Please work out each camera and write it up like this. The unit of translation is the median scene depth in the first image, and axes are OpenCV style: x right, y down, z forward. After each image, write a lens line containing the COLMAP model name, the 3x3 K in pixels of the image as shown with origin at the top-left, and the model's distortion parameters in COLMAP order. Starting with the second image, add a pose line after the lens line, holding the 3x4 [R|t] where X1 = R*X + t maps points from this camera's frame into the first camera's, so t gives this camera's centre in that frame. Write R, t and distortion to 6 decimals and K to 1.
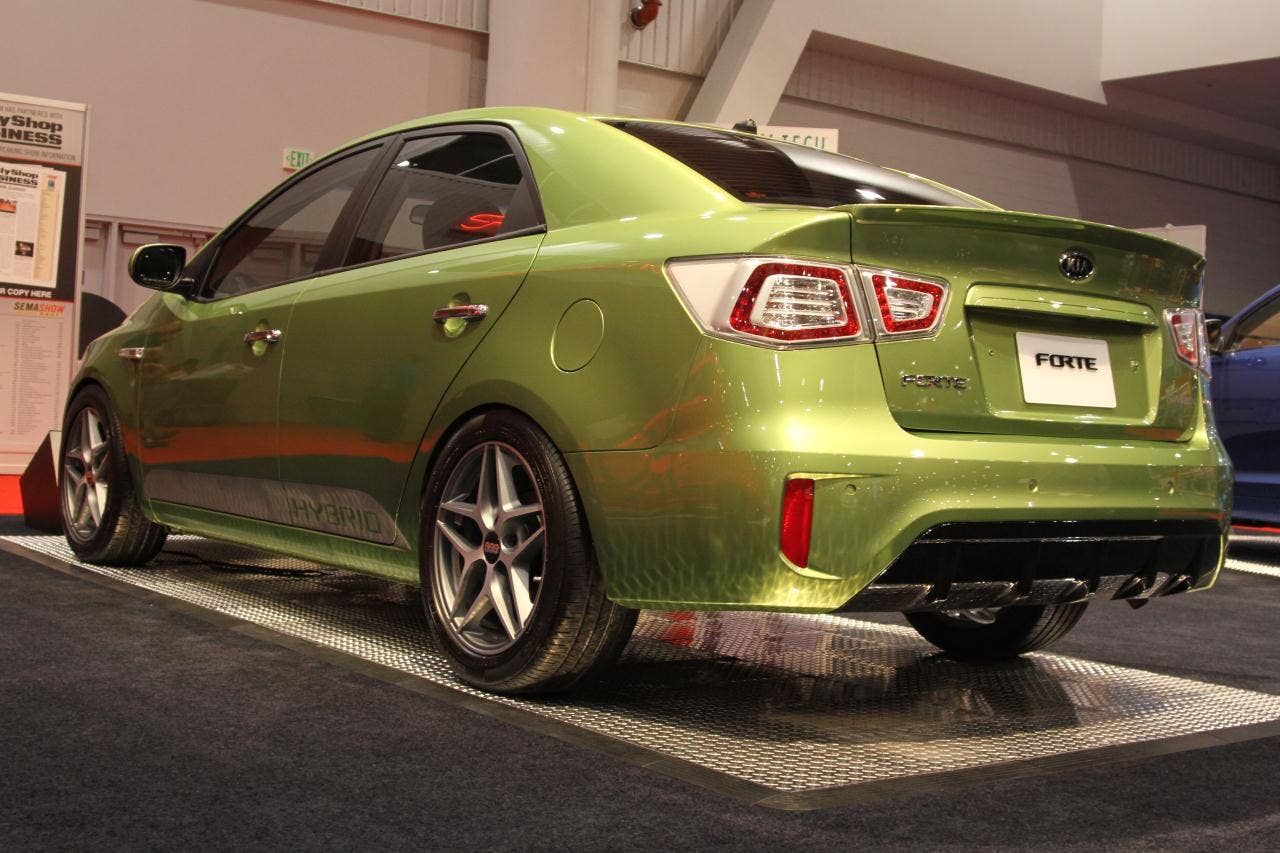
lens RADIAL K [[1629.6, 0, 640.0], [0, 1629.6, 426.5], [0, 0, 1]] dist [-0.107125, 0.035564]
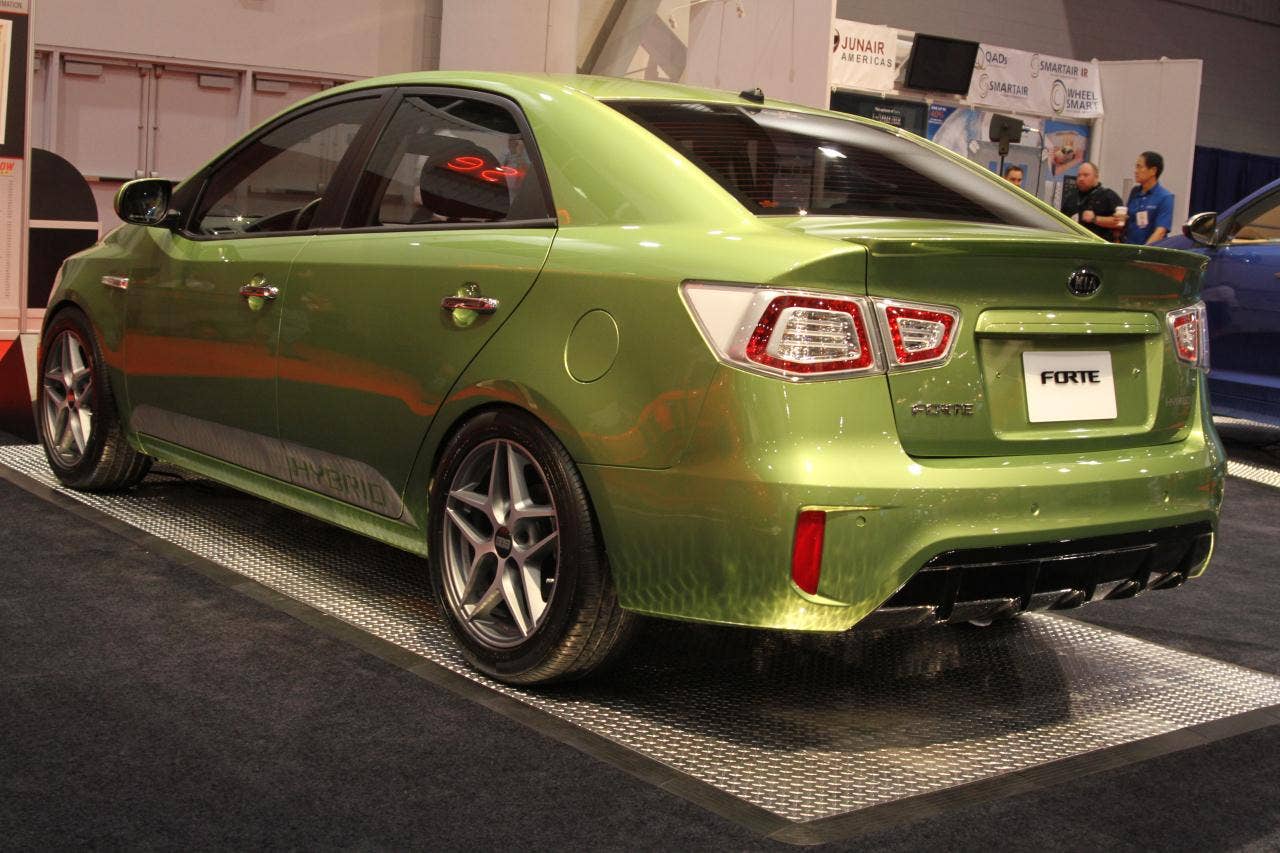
lens RADIAL K [[1706.1, 0, 640.0], [0, 1706.1, 426.5], [0, 0, 1]] dist [-0.096671, 0.022025]
pose [[0.999656, 0.009916, 0.024268, -0.032770], [-0.012528, 0.993856, 0.109969, -0.120177], [-0.023029, -0.110236, 0.993639, -0.058911]]
